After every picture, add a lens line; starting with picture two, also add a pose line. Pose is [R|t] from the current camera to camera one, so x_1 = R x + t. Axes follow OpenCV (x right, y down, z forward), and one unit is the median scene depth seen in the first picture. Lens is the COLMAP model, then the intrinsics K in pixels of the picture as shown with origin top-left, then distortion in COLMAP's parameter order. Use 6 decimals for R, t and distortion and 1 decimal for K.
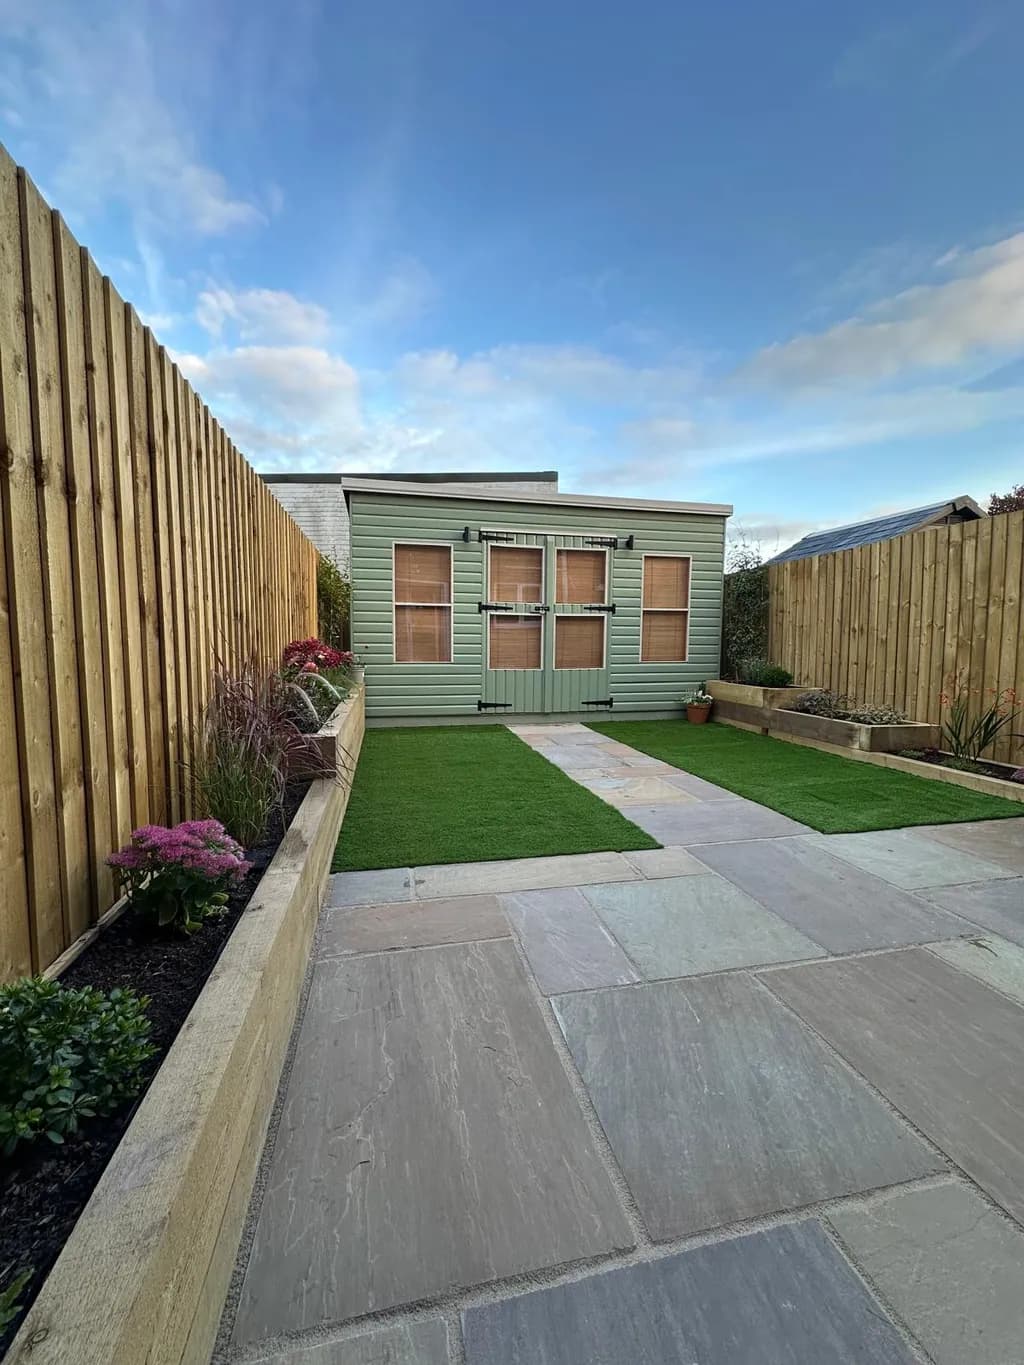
lens RADIAL K [[547.3, 0, 512.0], [0, 547.3, 682.5], [0, 0, 1]] dist [-0.002050, 0.000736]
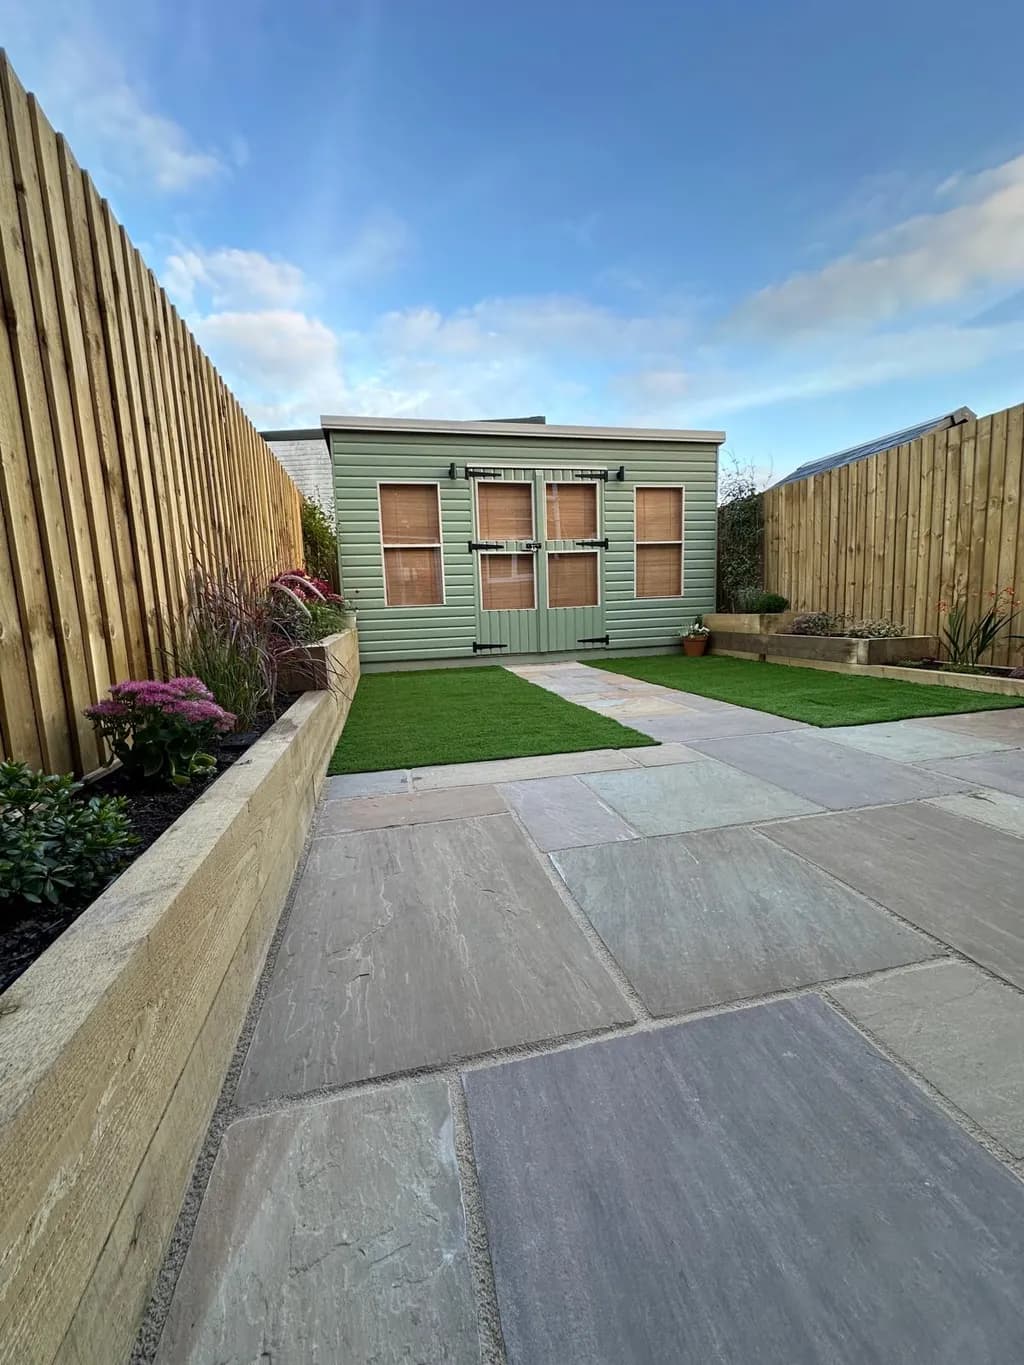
lens RADIAL K [[547.3, 0, 512.0], [0, 547.3, 682.5], [0, 0, 1]] dist [-0.002050, 0.000736]
pose [[0.998988, -0.044939, 0.001690, 0.011674], [0.044759, 0.997224, 0.059509, 0.157558], [-0.004360, -0.059373, 0.998226, 0.018089]]
